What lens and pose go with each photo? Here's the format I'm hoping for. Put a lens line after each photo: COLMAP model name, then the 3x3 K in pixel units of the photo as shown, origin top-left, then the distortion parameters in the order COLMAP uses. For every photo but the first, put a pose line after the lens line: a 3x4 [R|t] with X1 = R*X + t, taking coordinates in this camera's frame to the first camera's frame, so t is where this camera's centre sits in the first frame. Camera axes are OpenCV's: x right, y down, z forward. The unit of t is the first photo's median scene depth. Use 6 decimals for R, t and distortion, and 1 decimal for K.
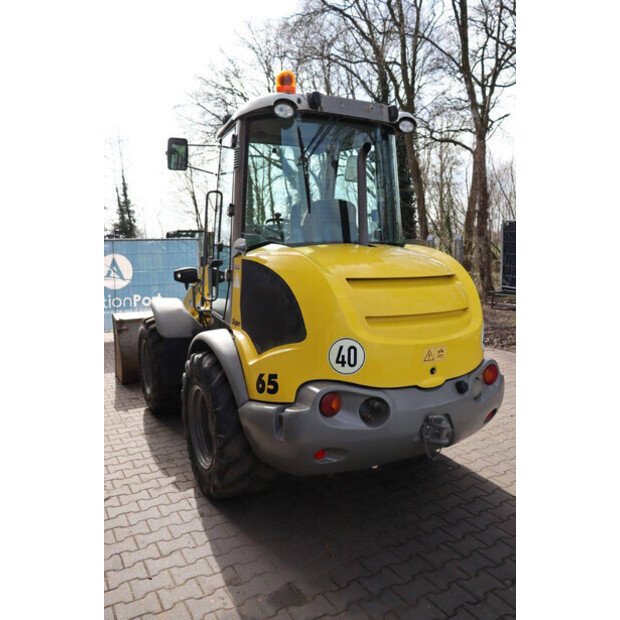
lens RADIAL K [[502.8, 0, 310.0], [0, 502.8, 310.0], [0, 0, 1]] dist [-0.191224, 0.181996]
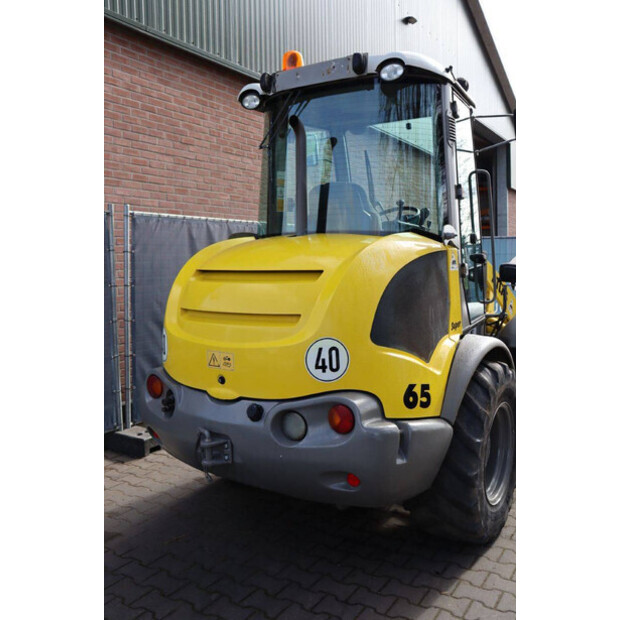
lens RADIAL K [[582.4, 0, 310.0], [0, 582.4, 310.0], [0, 0, 1]] dist [-0.071561, 0.014477]
pose [[0.469310, 0.081924, -0.879225, 1.145951], [-0.099573, 0.994246, 0.039492, -0.050018], [0.877401, 0.069013, 0.474767, 0.625665]]
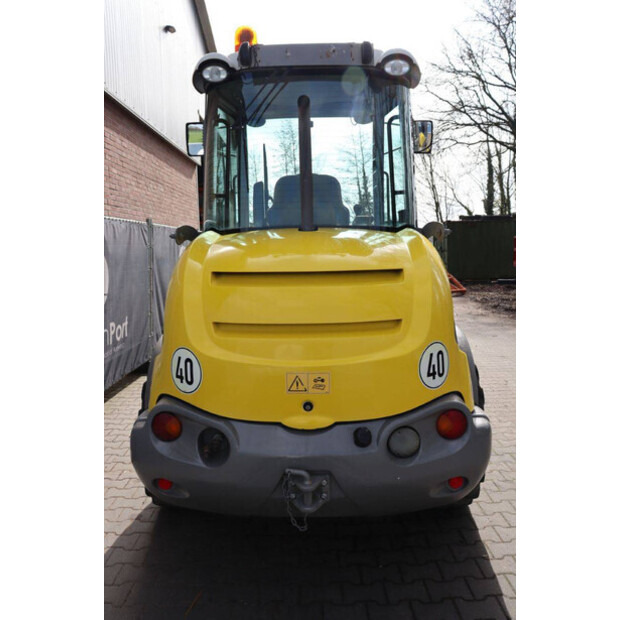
lens RADIAL K [[502.8, 0, 310.0], [0, 502.8, 310.0], [0, 0, 1]] dist [-0.191224, 0.181996]
pose [[0.873416, 0.056053, -0.483738, 0.560500], [-0.048475, 0.998427, 0.028167, -0.031175], [0.484556, -0.001152, 0.874759, 0.373529]]
